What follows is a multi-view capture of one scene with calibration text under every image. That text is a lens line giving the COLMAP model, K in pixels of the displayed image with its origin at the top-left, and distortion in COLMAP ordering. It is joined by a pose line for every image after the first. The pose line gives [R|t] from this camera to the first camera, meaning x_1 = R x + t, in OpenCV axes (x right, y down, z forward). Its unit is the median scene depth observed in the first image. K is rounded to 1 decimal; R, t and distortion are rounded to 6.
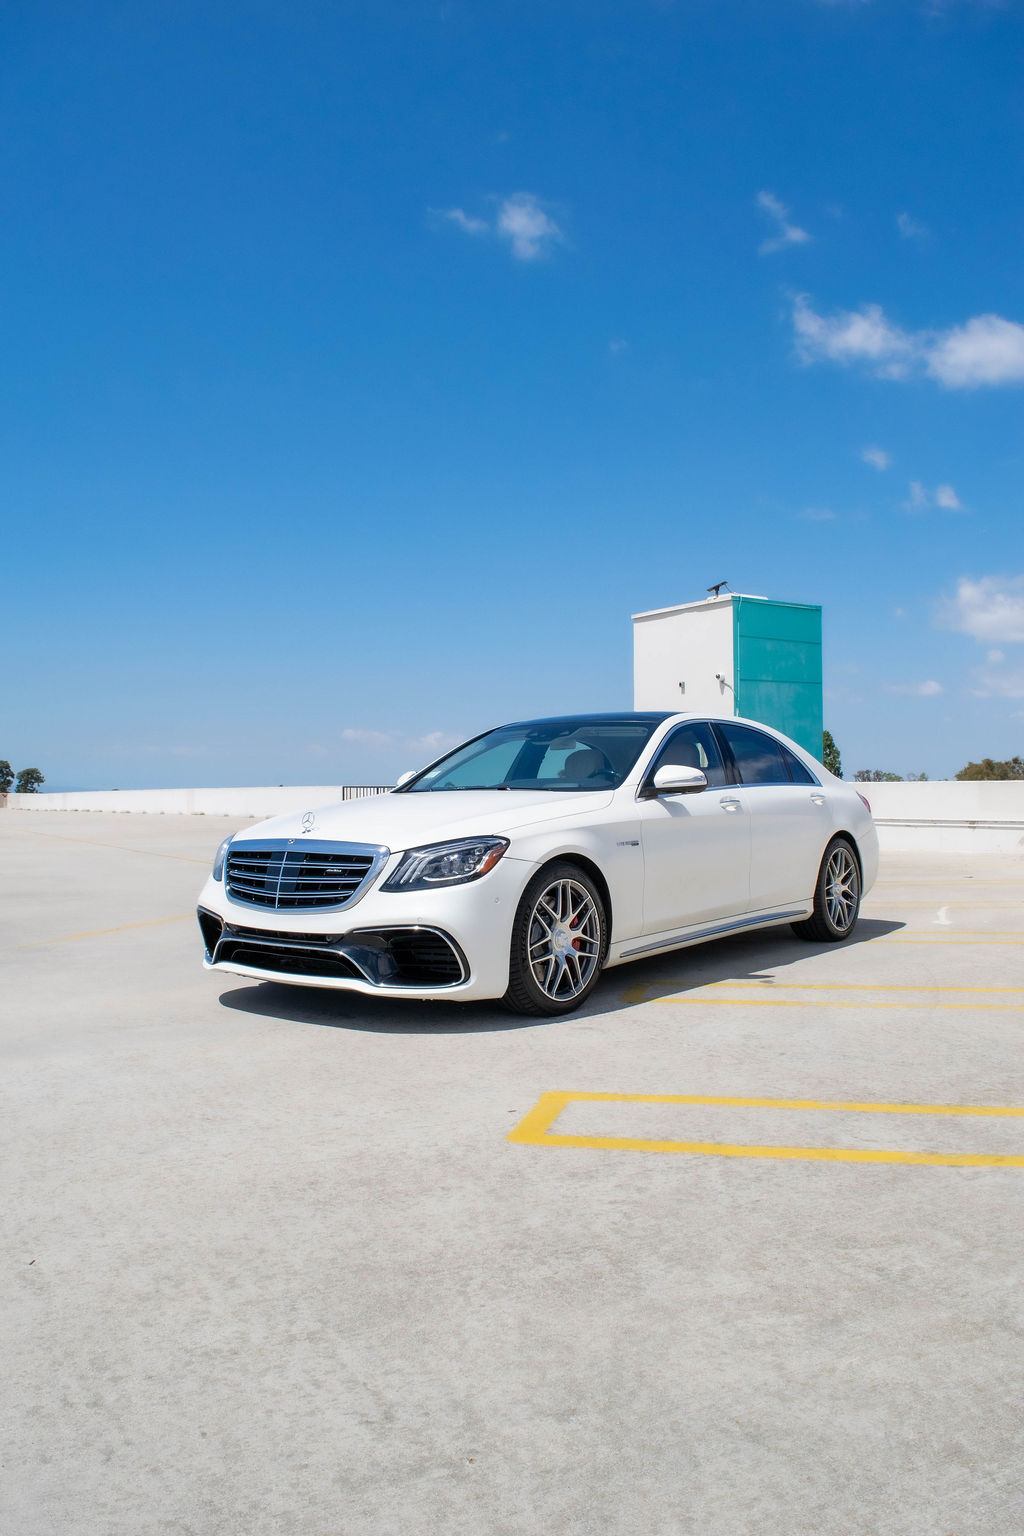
lens RADIAL K [[1236.9, 0, 505.5], [0, 1236.9, 770.2], [0, 0, 1]] dist [-0.095075, 0.016064]
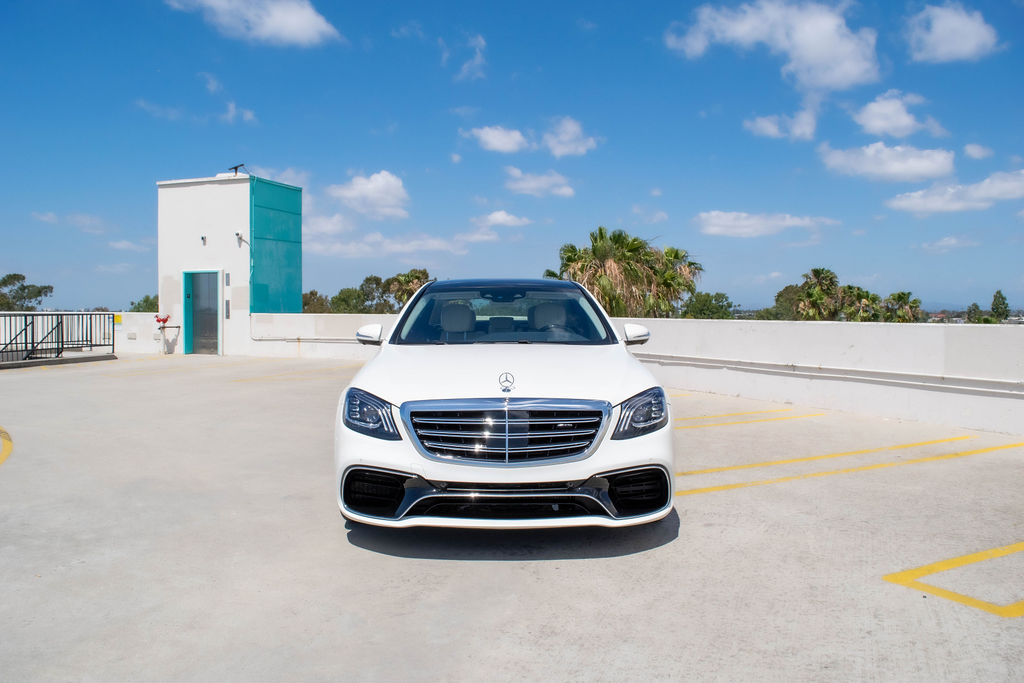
lens RADIAL K [[824.6, 0, 518.5], [0, 824.6, 341.6], [0, 0, 1]] dist [-0.095075, 0.016064]
pose [[0.764158, -0.017000, 0.644805, -0.647145], [-0.019331, 0.998600, 0.049237, -0.031689], [-0.644739, -0.050090, 0.762760, 0.439362]]
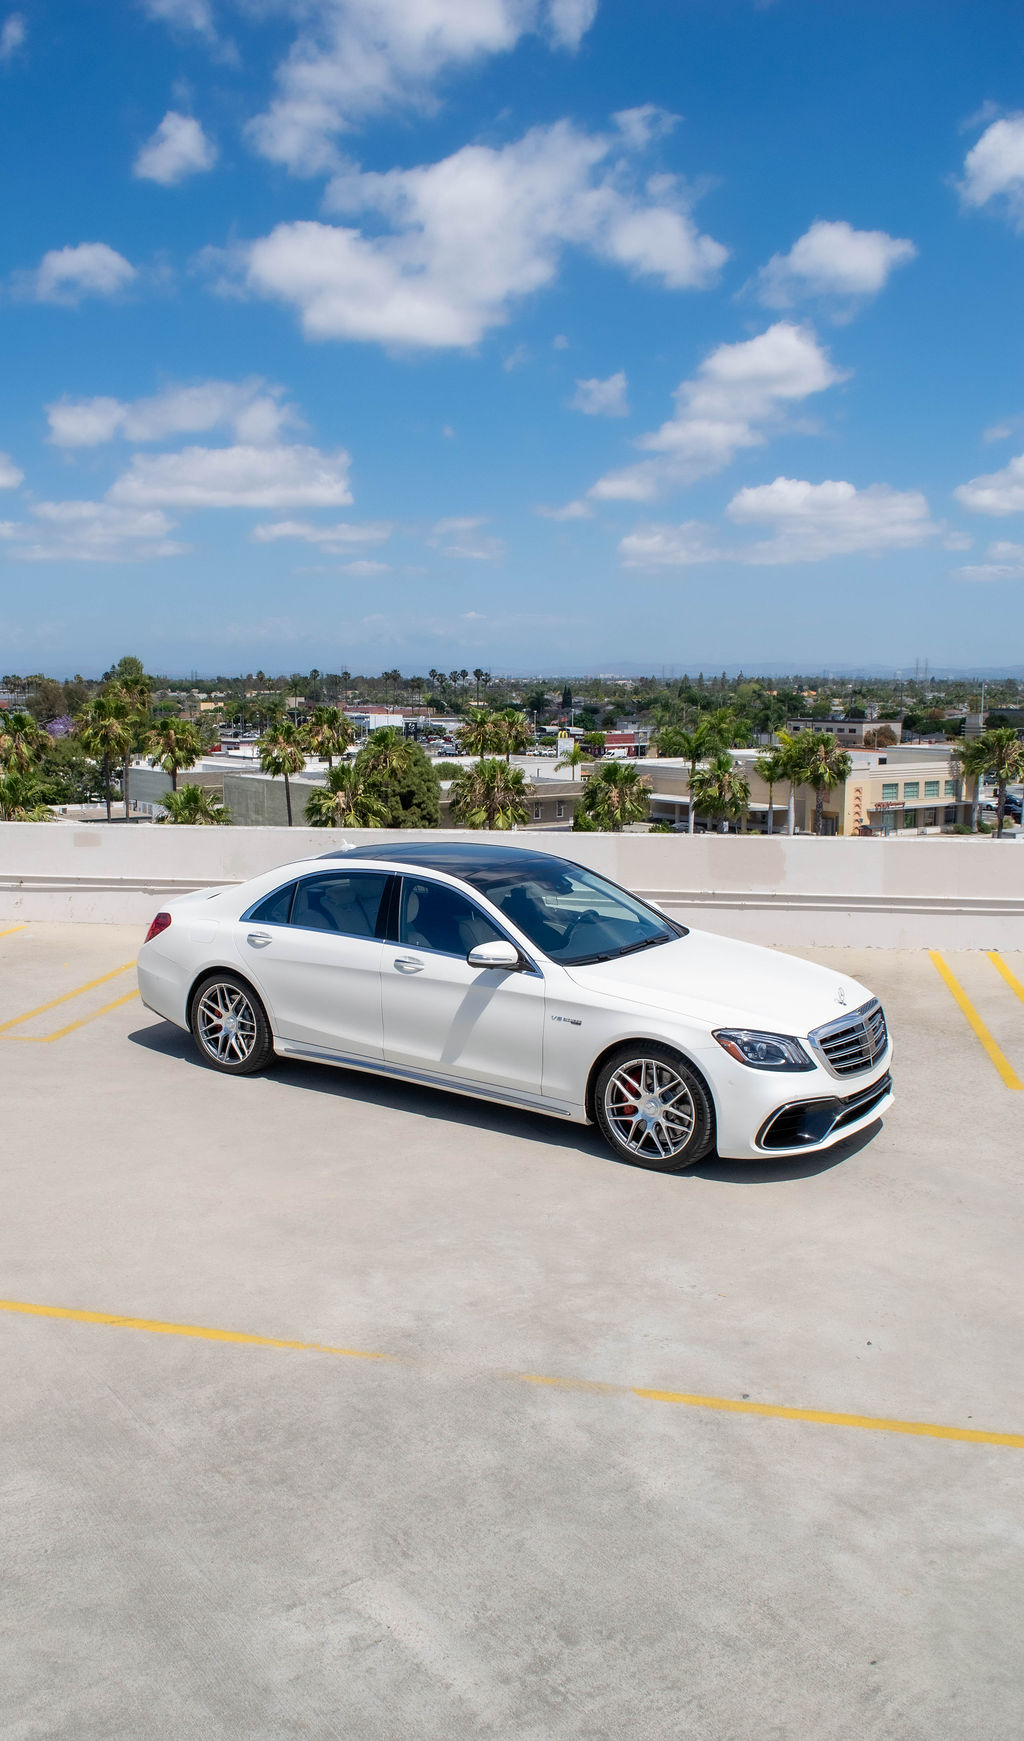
lens RADIAL K [[1414.4, 0, 435.2], [0, 1414.4, 849.4], [0, 0, 1]] dist [-0.073444, 0.002249]
pose [[-0.016674, -0.111812, 0.993589, -1.573441], [-0.013751, 0.993659, 0.111589, -0.261281], [-0.999766, -0.011802, -0.018106, 1.472320]]
